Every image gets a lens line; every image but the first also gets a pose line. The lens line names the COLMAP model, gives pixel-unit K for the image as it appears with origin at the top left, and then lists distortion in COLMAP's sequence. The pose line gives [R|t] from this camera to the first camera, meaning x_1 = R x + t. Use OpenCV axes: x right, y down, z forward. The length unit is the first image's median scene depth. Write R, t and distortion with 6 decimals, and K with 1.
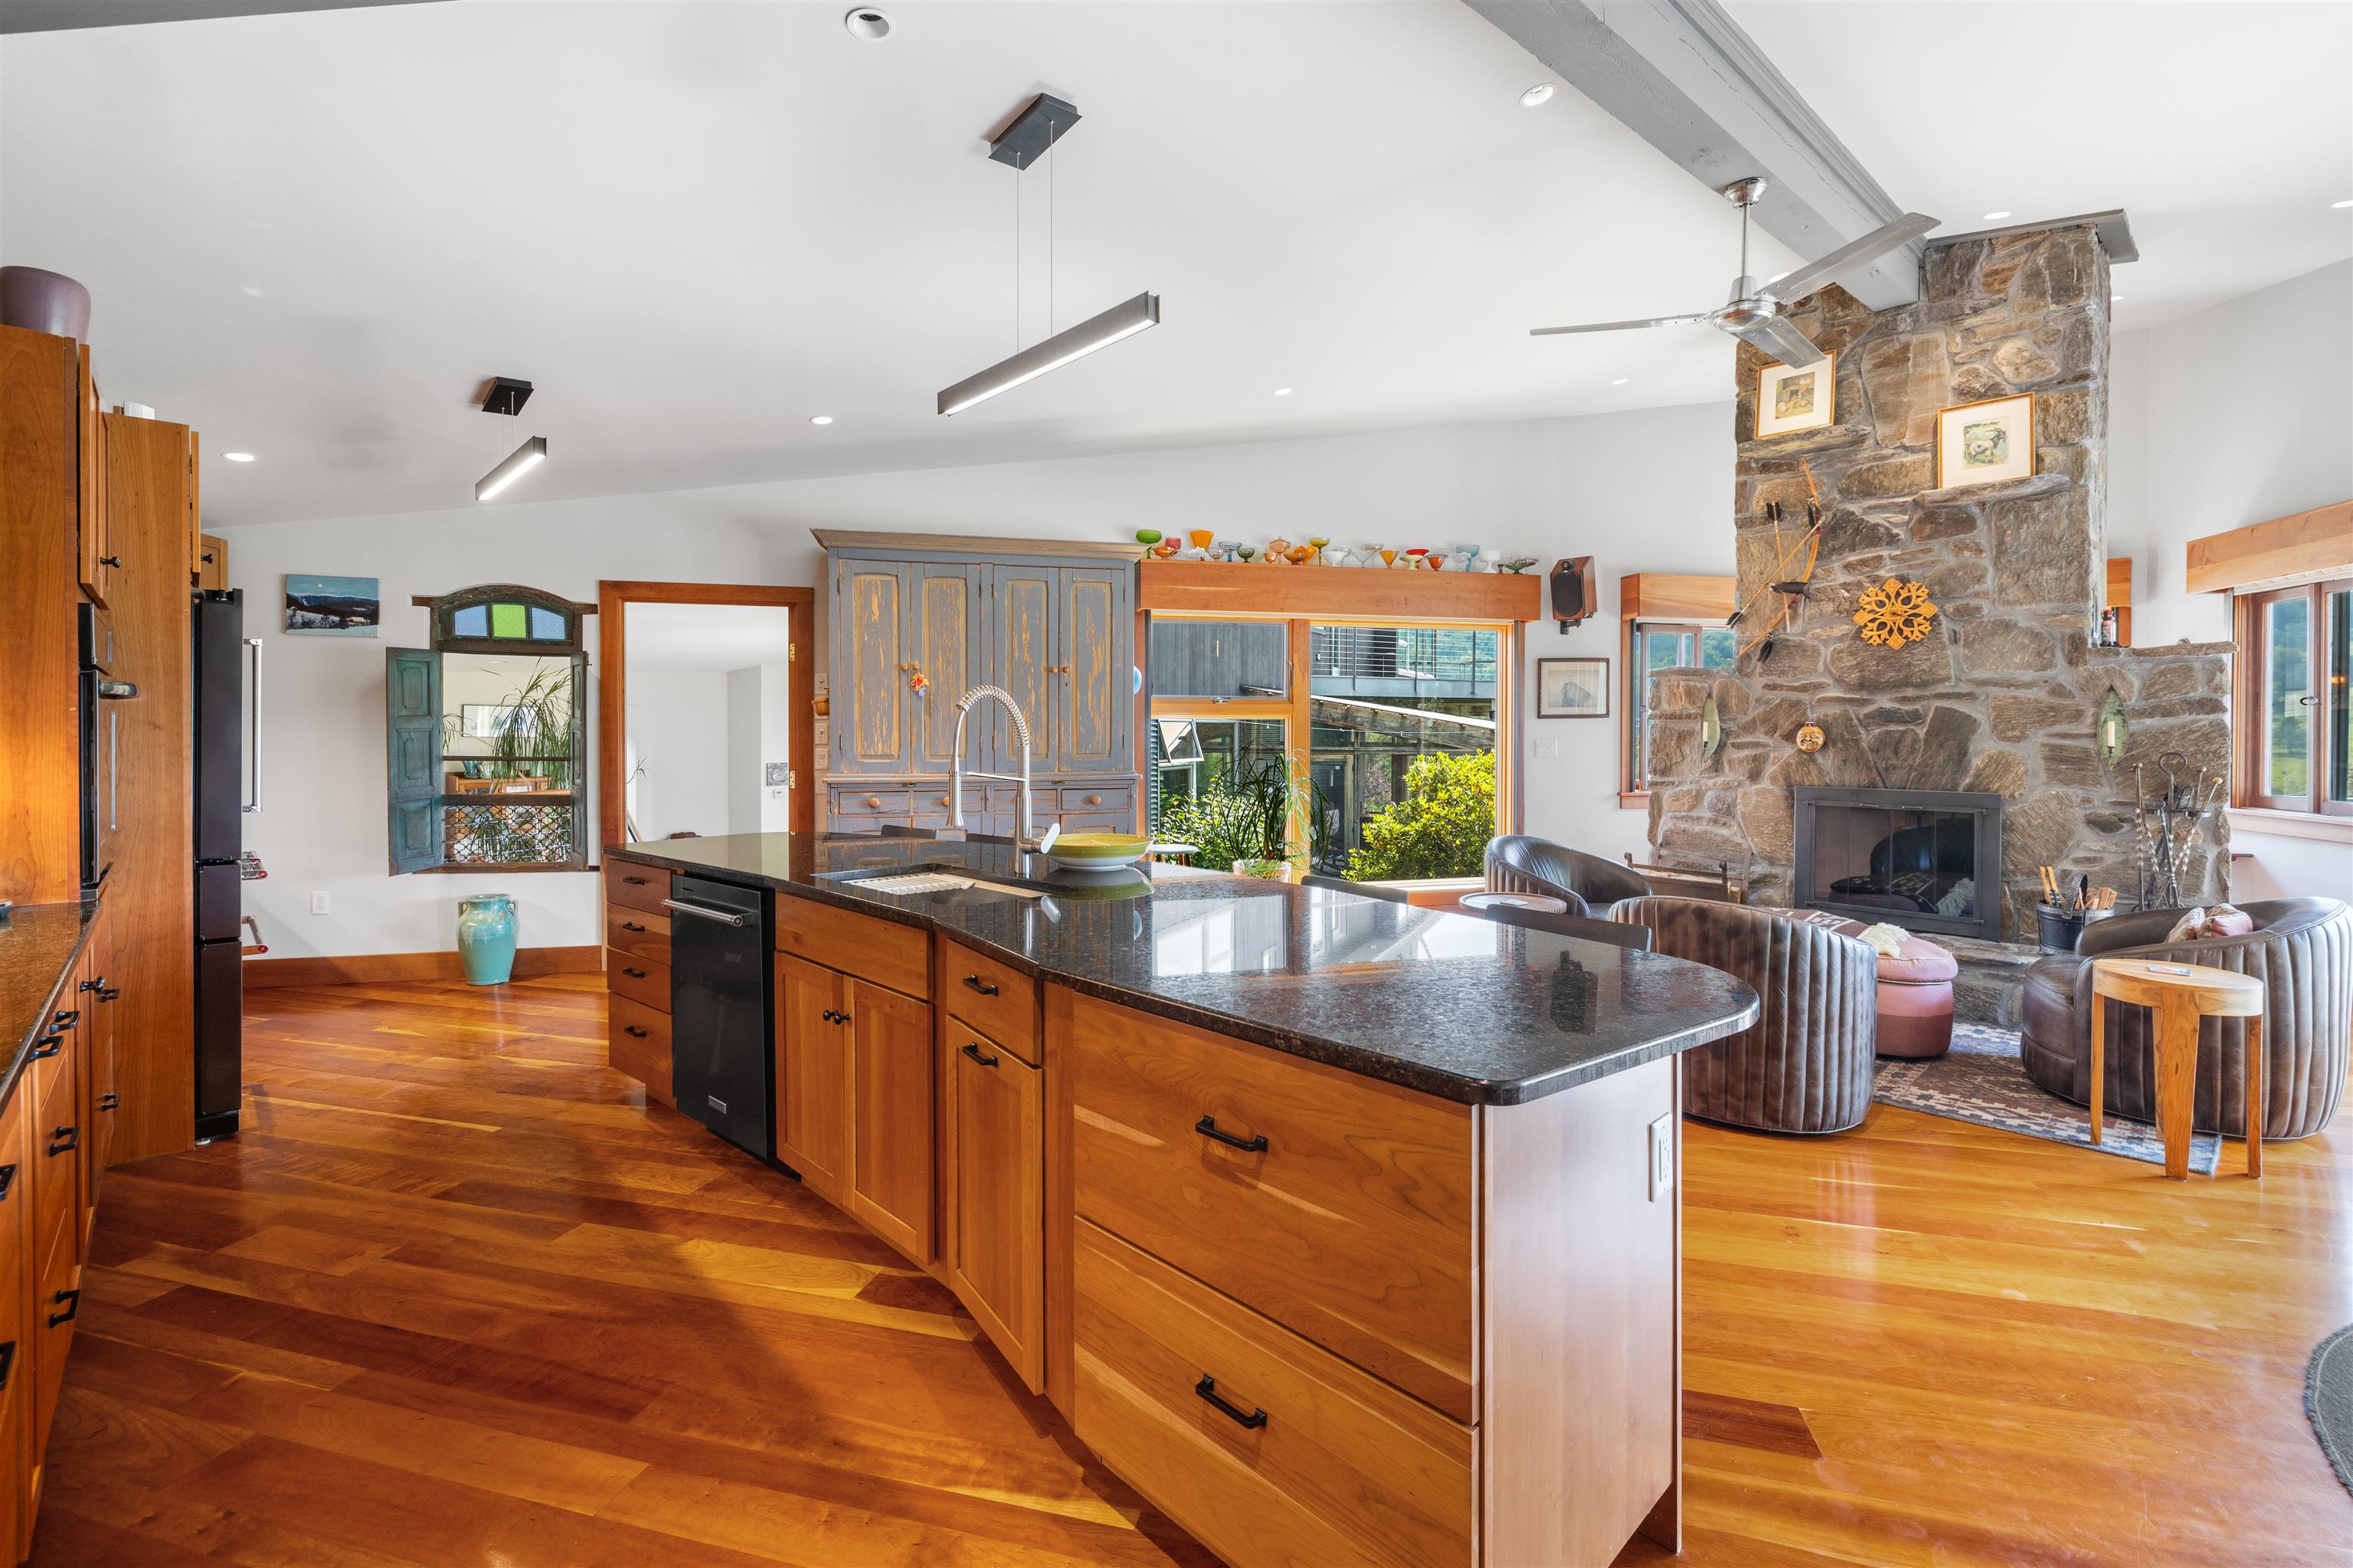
lens RADIAL K [[1011.7, 0, 1164.5], [0, 1011.7, 743.0], [0, 0, 1]] dist [0.000584, 0.000362]
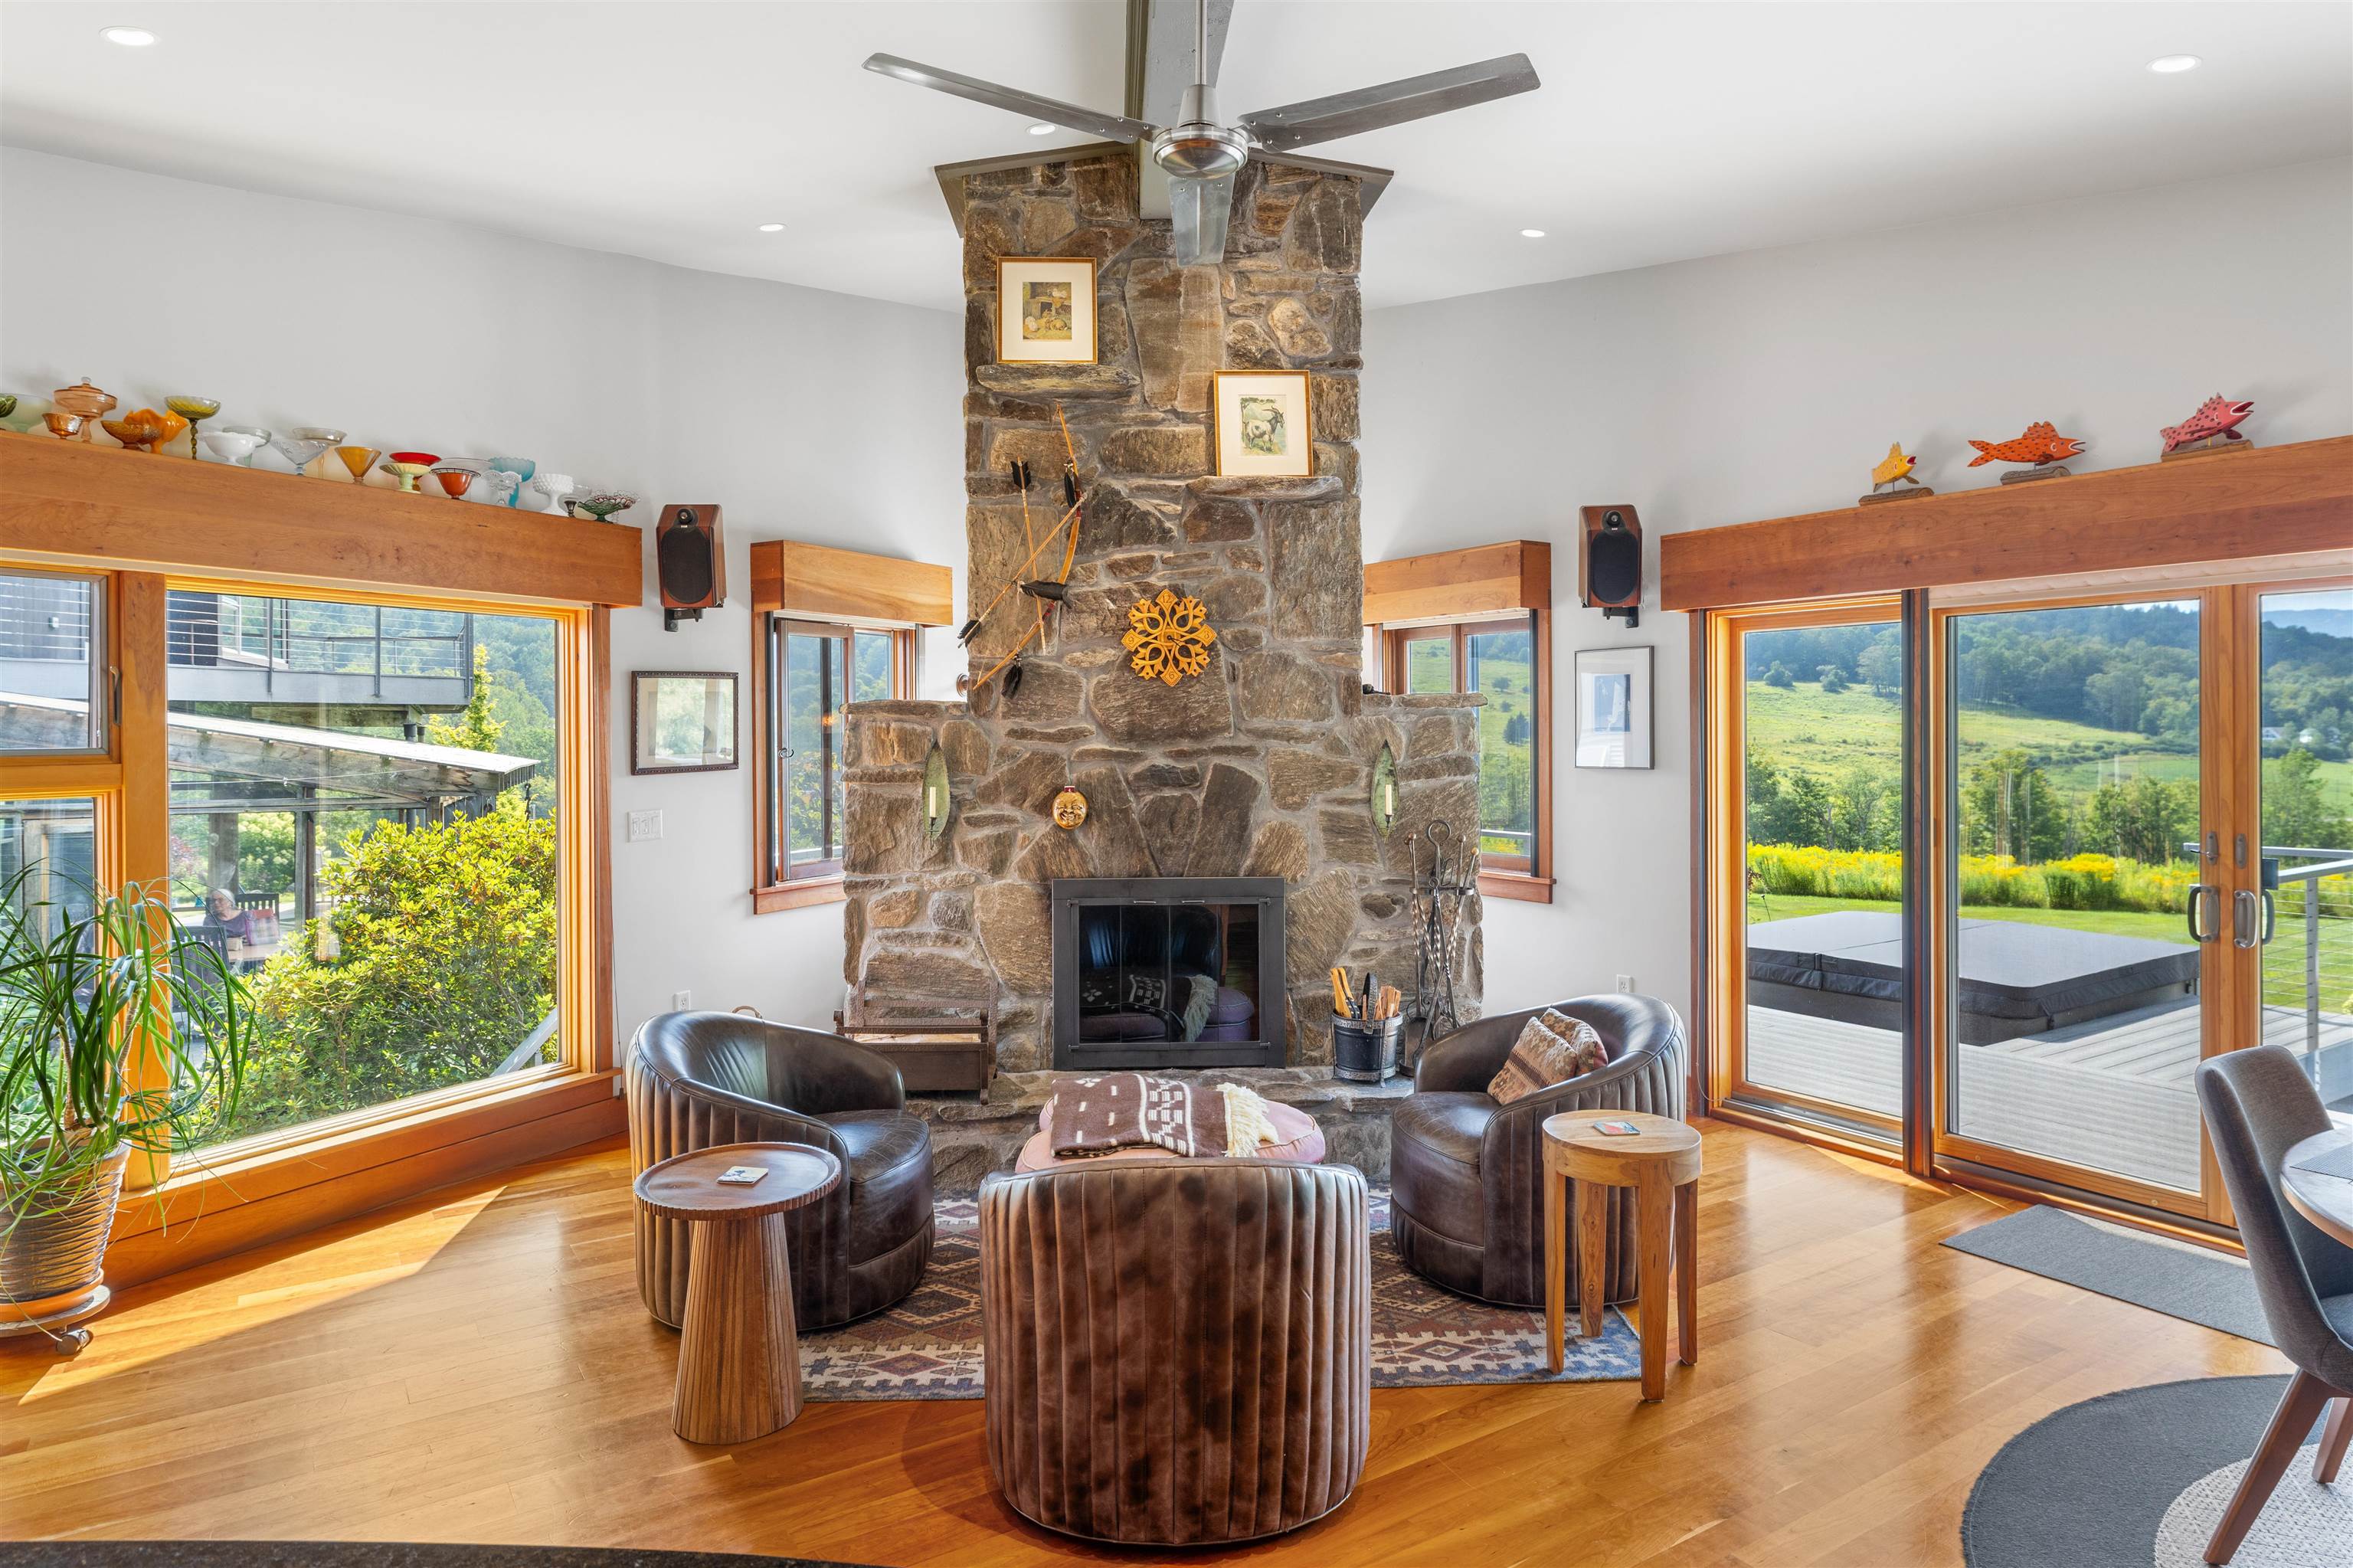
lens RADIAL K [[1411.0, 0, 1181.7], [0, 1411.0, 731.4], [0, 0, 1]] dist [0.000318, 0.000904]
pose [[0.658935, -0.006451, 0.752172, -0.040003], [0.016884, 0.999838, -0.006215, -0.053461], [-0.752010, 0.016795, 0.658937, 0.322536]]
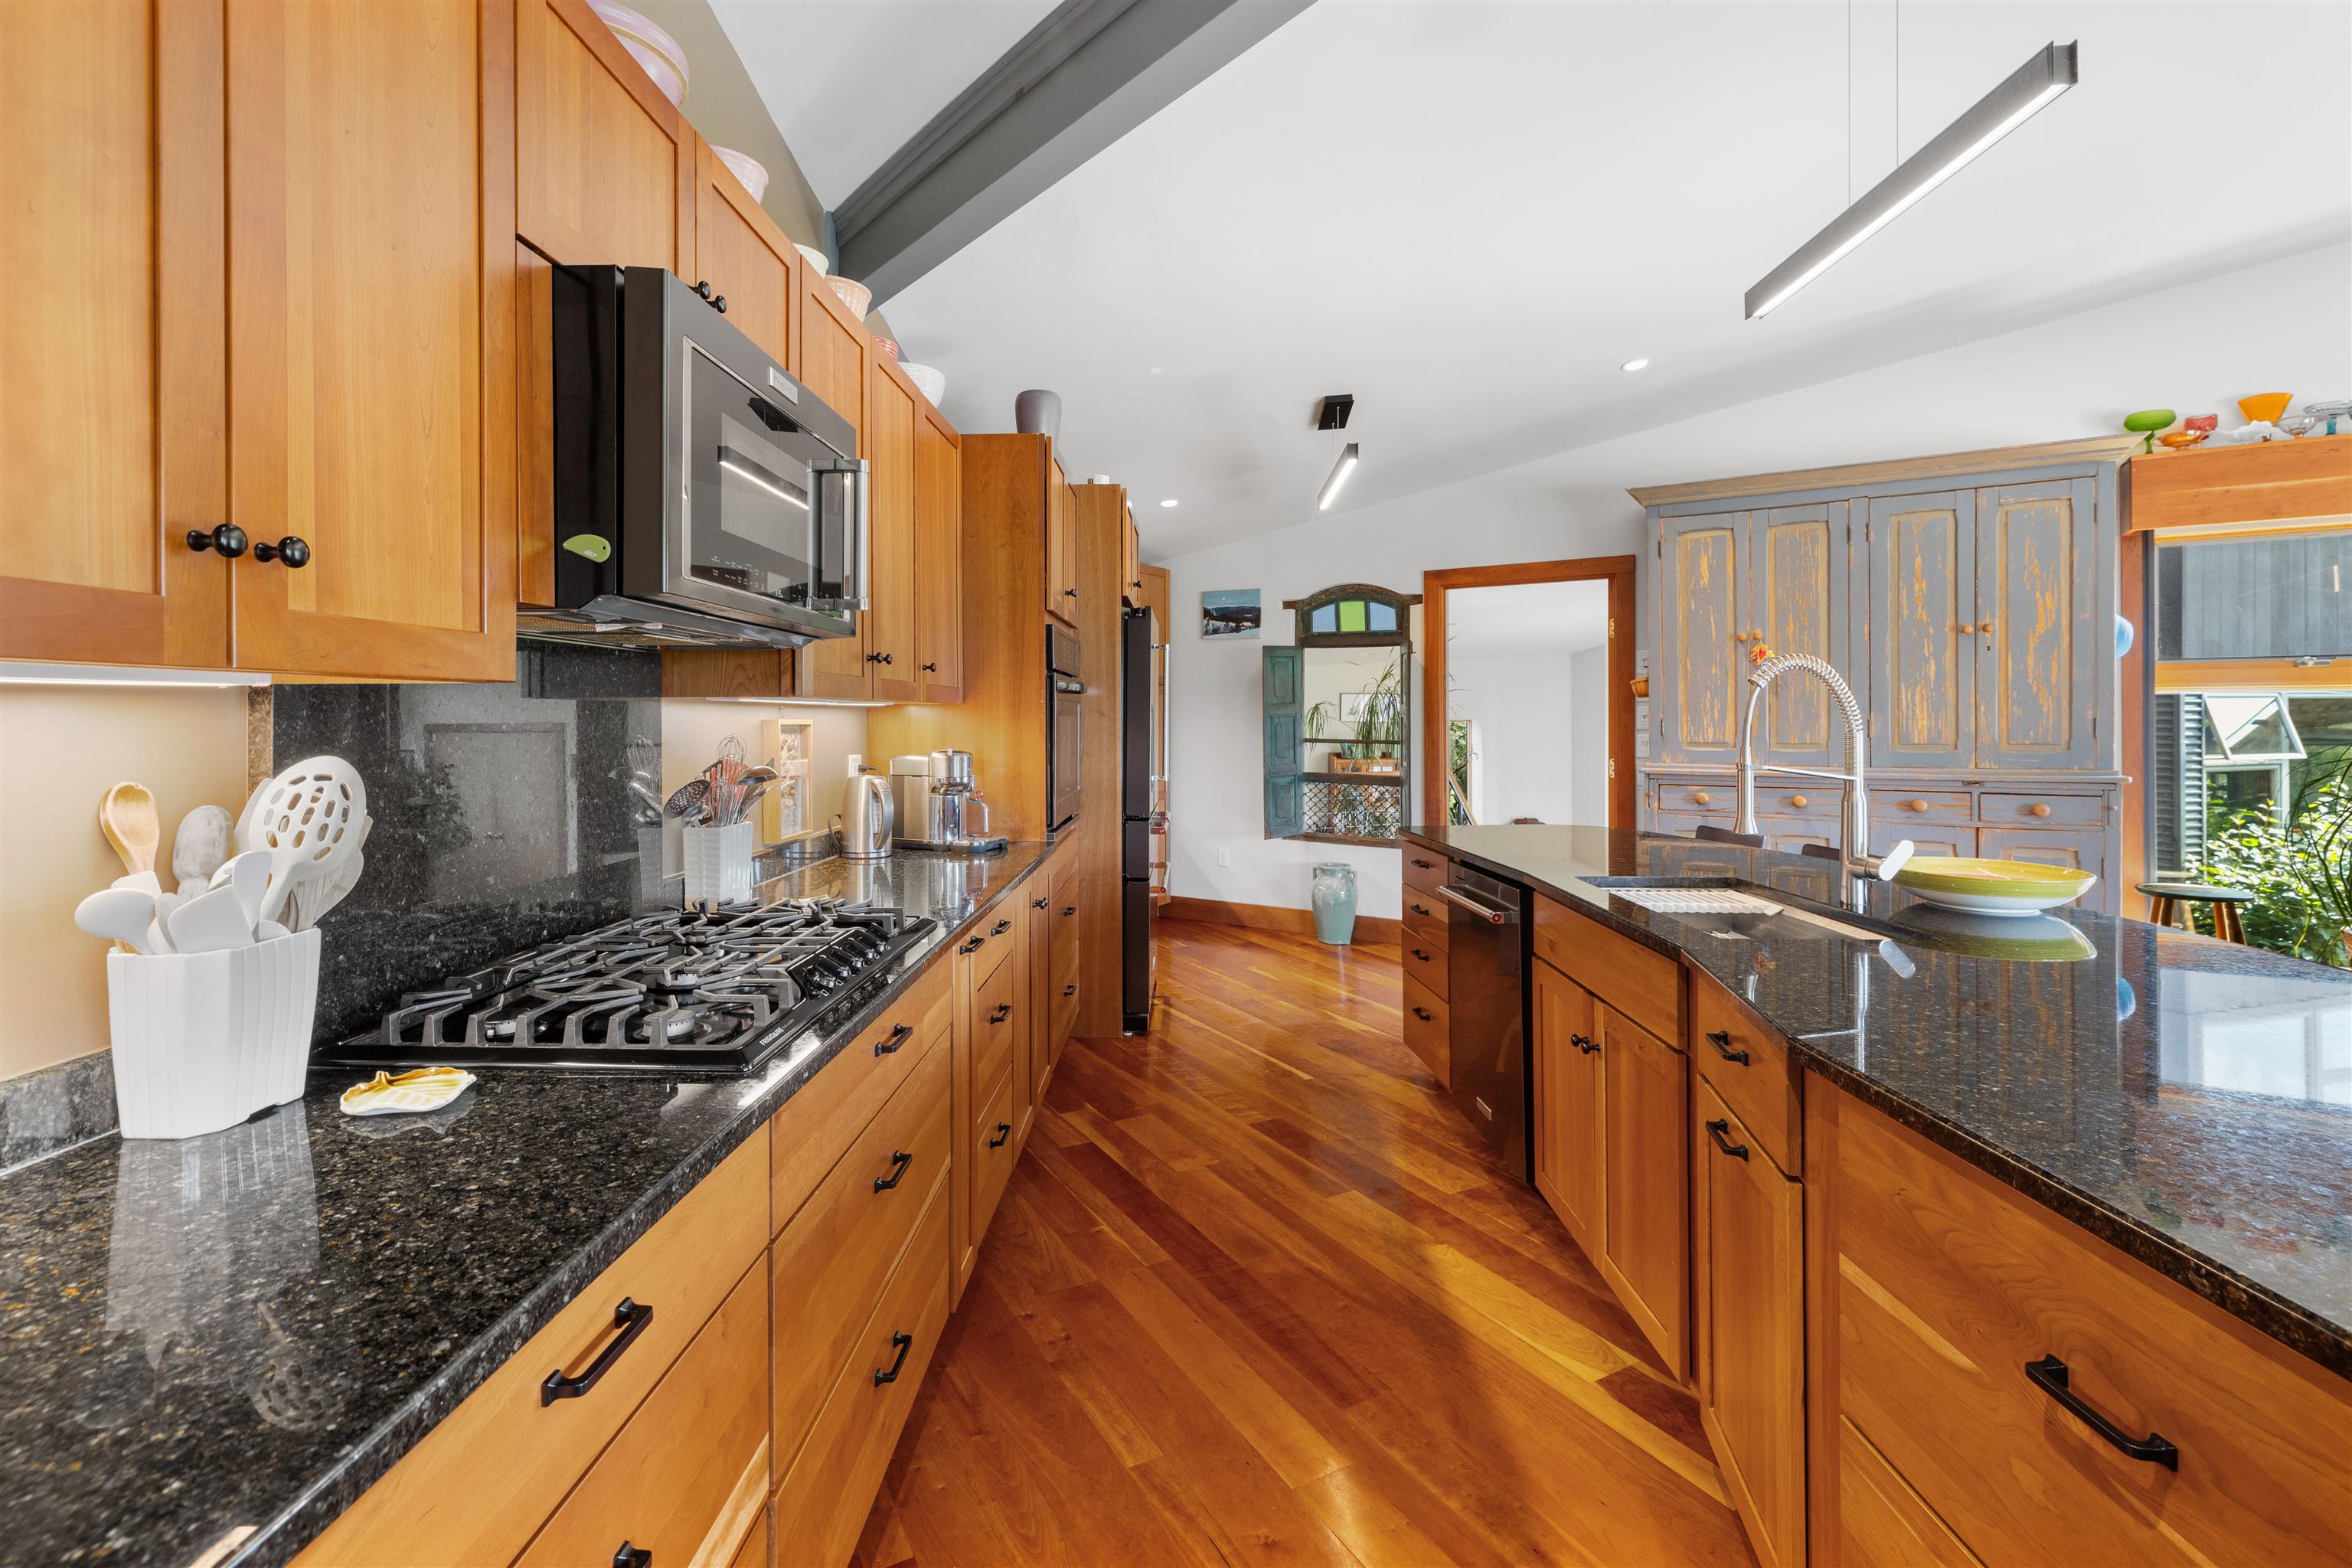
lens RADIAL K [[1056.6, 0, 1170.0], [0, 1056.6, 719.6], [0, 0, 1]] dist [0.002681, 0.000017]
pose [[0.699095, -0.002301, -0.715026, 0.039488], [-0.003313, 0.999974, -0.006457, 0.000047], [0.715022, 0.006883, 0.699068, 0.060440]]
